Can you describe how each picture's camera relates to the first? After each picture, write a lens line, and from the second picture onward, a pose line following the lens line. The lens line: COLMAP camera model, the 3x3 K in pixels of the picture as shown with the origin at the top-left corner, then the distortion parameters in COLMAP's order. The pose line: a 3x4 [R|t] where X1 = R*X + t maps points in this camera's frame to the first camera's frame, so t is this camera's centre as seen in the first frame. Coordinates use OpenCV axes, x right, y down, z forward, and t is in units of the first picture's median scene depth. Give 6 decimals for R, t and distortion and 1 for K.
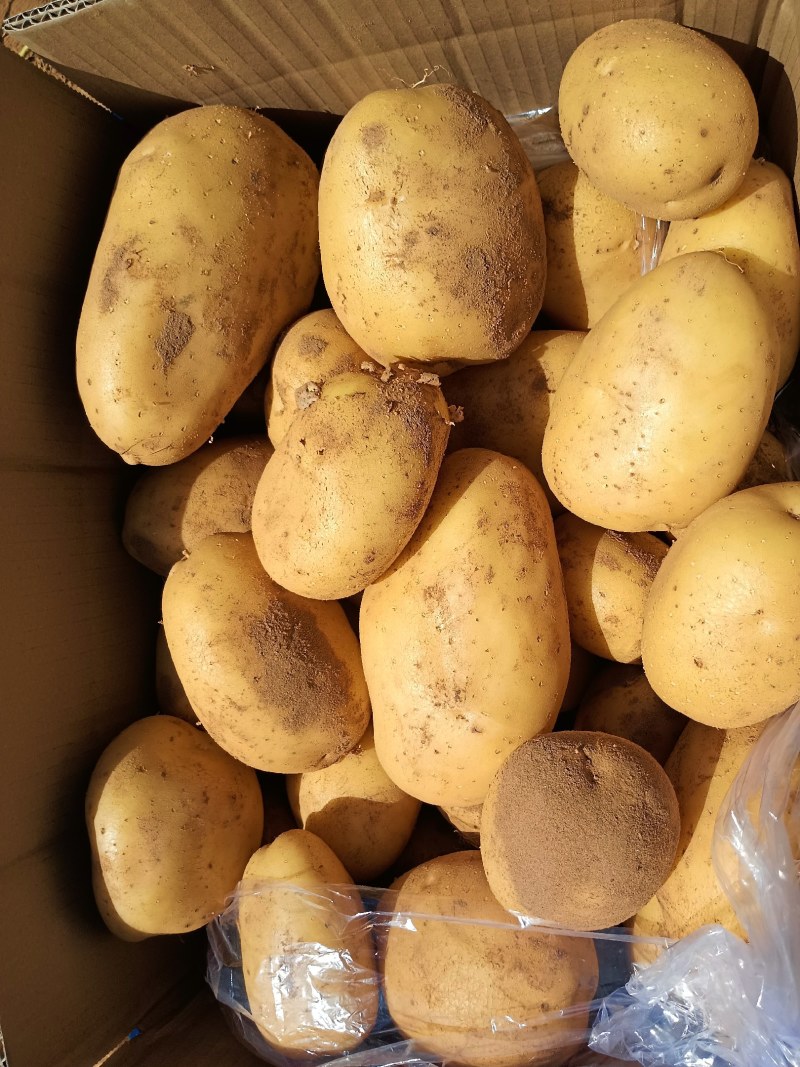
lens RADIAL K [[852.9, 0, 400.0], [0, 852.9, 533.5], [0, 0, 1]] dist [0.073824, -0.008182]
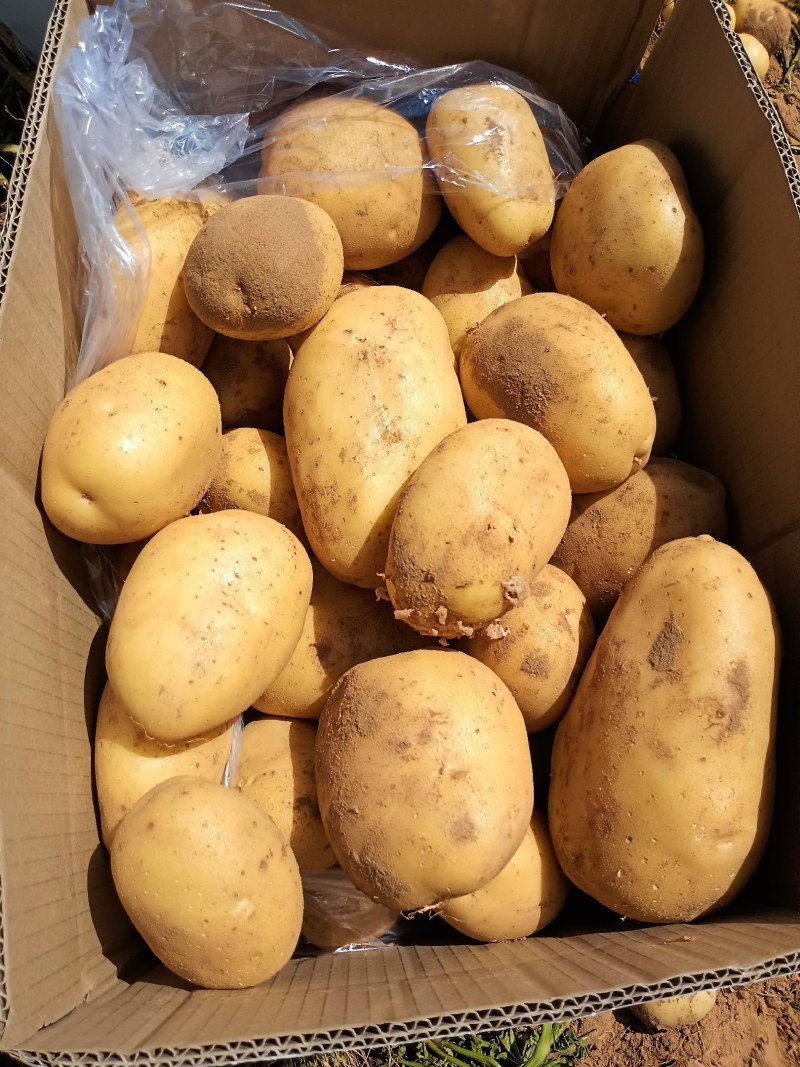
lens RADIAL K [[852.9, 0, 400.0], [0, 852.9, 533.5], [0, 0, 1]] dist [0.073824, -0.008182]
pose [[-0.970890, 0.120049, 0.207271, -0.188427], [-0.062623, -0.962458, 0.264109, -0.349833], [0.231196, 0.243441, 0.941958, -0.039263]]
